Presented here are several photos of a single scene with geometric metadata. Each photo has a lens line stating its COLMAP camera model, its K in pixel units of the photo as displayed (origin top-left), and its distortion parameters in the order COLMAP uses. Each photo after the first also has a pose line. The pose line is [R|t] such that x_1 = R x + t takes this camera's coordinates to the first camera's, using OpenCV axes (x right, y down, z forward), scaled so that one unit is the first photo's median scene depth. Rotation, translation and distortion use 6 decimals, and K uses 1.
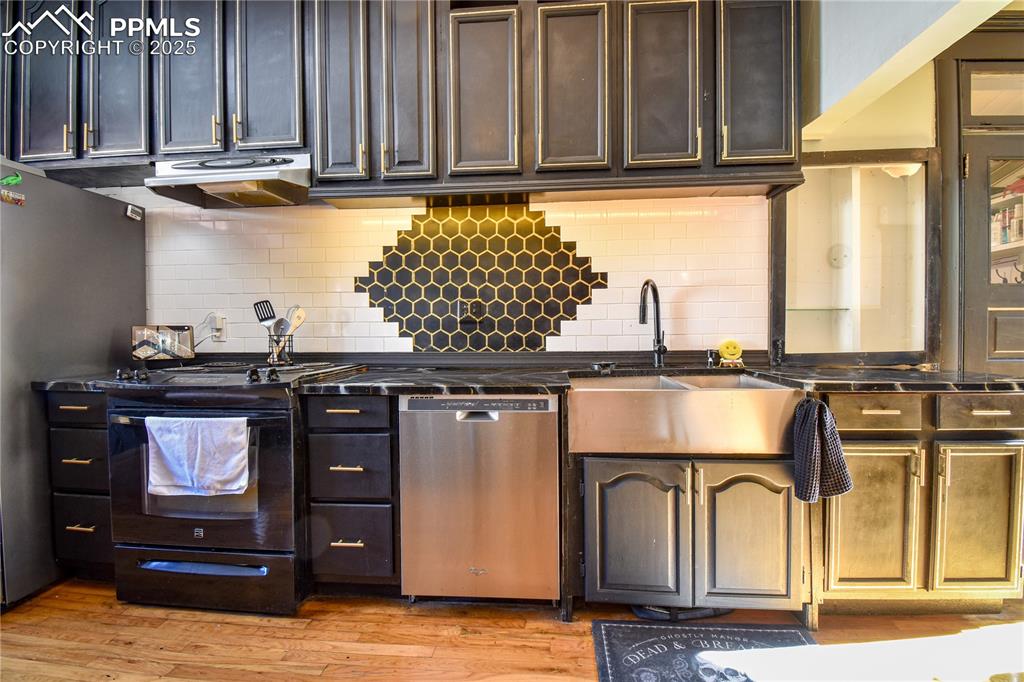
lens RADIAL K [[466.6, 0, 504.7], [0, 466.6, 341.5], [0, 0, 1]] dist [-0.003347, -0.007112]
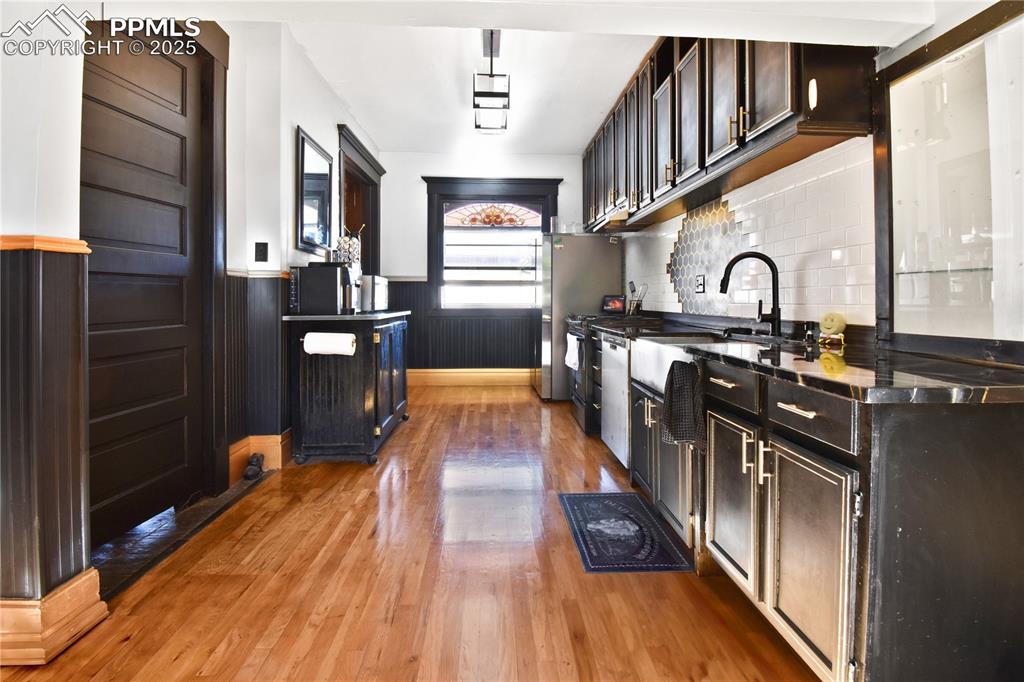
lens RADIAL K [[466.6, 0, 507.1], [0, 466.6, 299.6], [0, 0, 1]] dist [-0.003347, -0.007112]
pose [[0.119604, 0.008949, -0.992781, 1.219613], [-0.022475, 0.999728, 0.006303, -0.016131], [0.992567, 0.021559, 0.119773, 0.293230]]
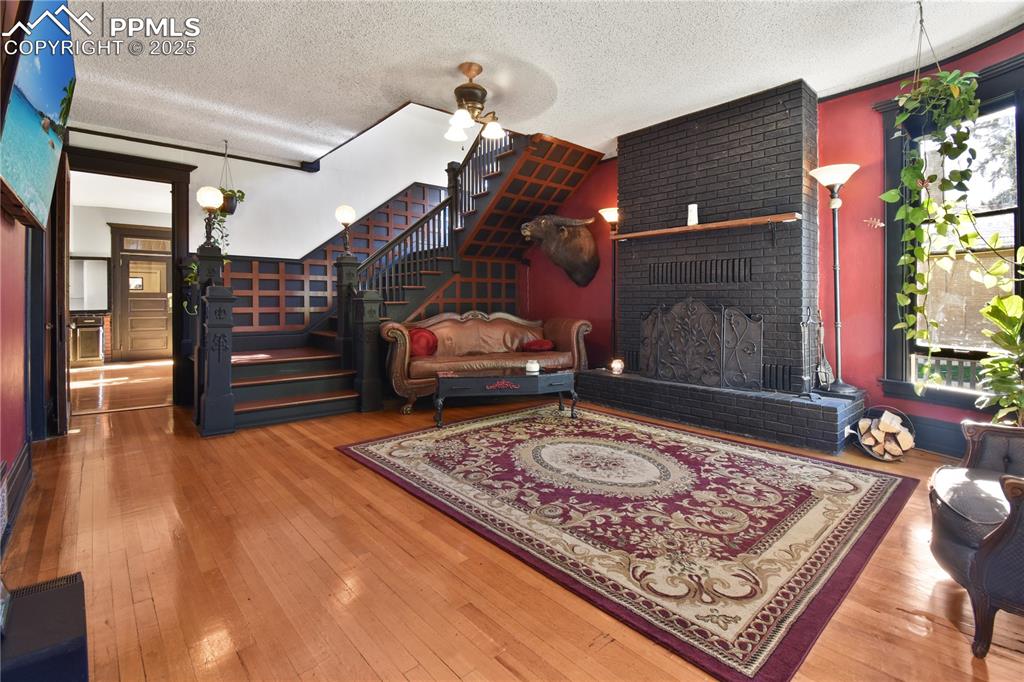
lens RADIAL K [[466.6, 0, 514.0], [0, 466.6, 306.3], [0, 0, 1]] dist [-0.003347, -0.007112]
pose [[0.685711, 0.002611, 0.727869, 0.393490], [0.009918, 0.999867, -0.012929, 0.074099], [-0.727807, 0.016084, 0.685594, -3.928879]]
